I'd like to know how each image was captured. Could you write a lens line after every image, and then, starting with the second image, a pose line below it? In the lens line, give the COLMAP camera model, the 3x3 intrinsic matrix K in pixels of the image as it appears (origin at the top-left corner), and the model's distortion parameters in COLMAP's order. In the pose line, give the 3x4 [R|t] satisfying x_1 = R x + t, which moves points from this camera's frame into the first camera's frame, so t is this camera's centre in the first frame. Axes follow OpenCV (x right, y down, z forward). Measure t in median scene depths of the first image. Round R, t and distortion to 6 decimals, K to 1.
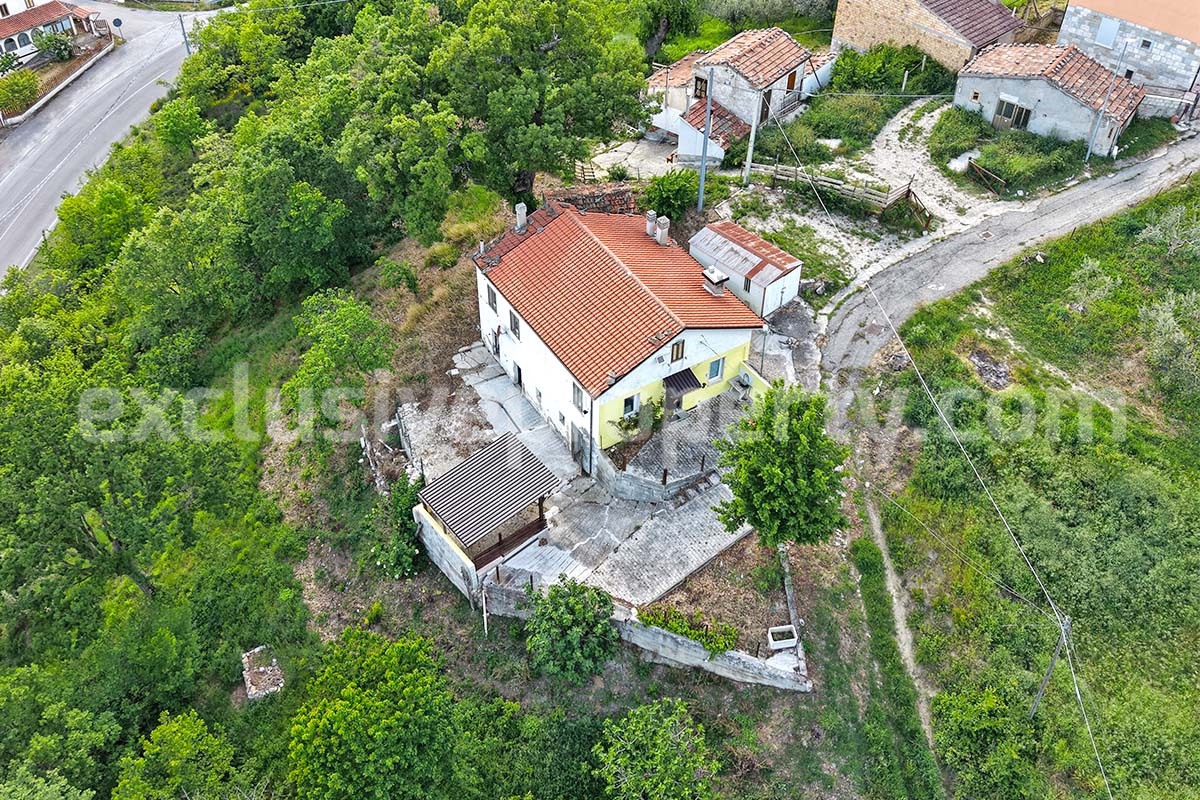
lens RADIAL K [[540.0, 0, 598.0], [0, 540.0, 403.9], [0, 0, 1]] dist [0.016404, -0.016633]
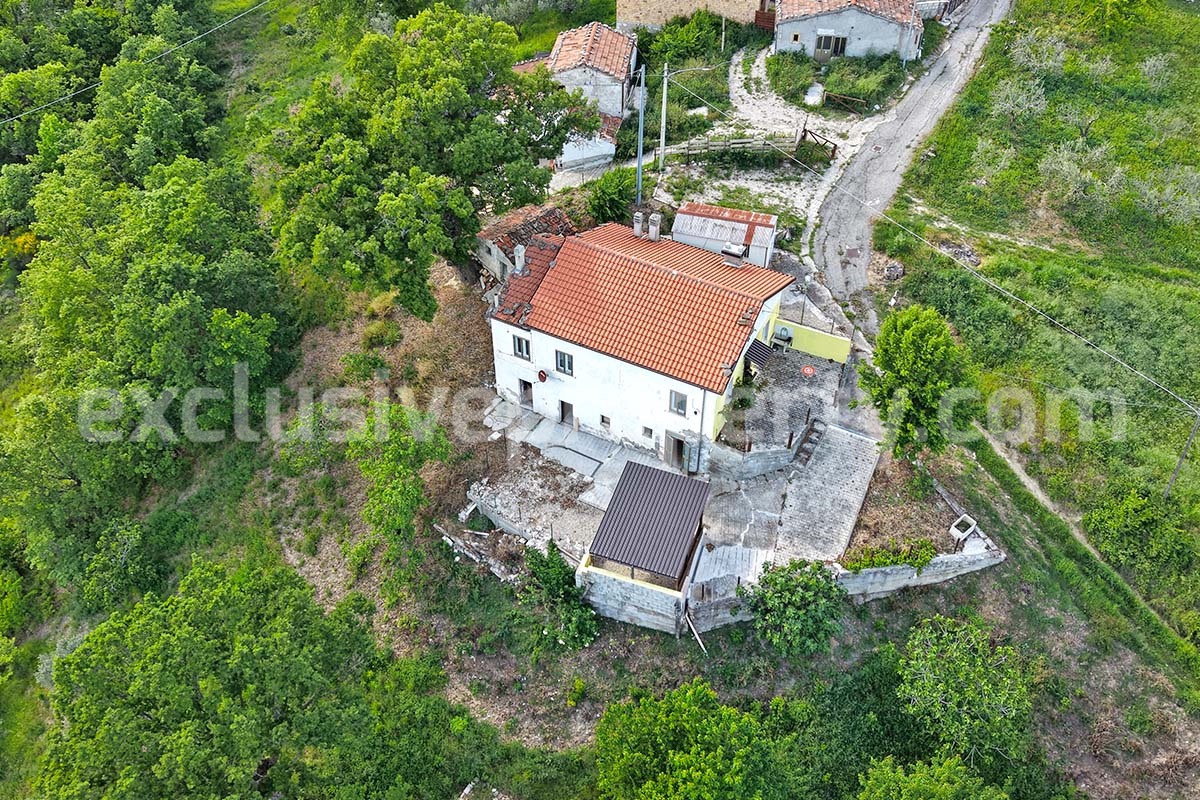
lens RADIAL K [[535.2, 0, 606.2], [0, 535.2, 409.9], [0, 0, 1]] dist [0.011646, -0.014958]
pose [[0.906257, -0.373405, 0.198159, -0.270079], [0.374242, 0.926683, 0.034662, -0.063342], [-0.196574, 0.042747, 0.979557, 0.032868]]
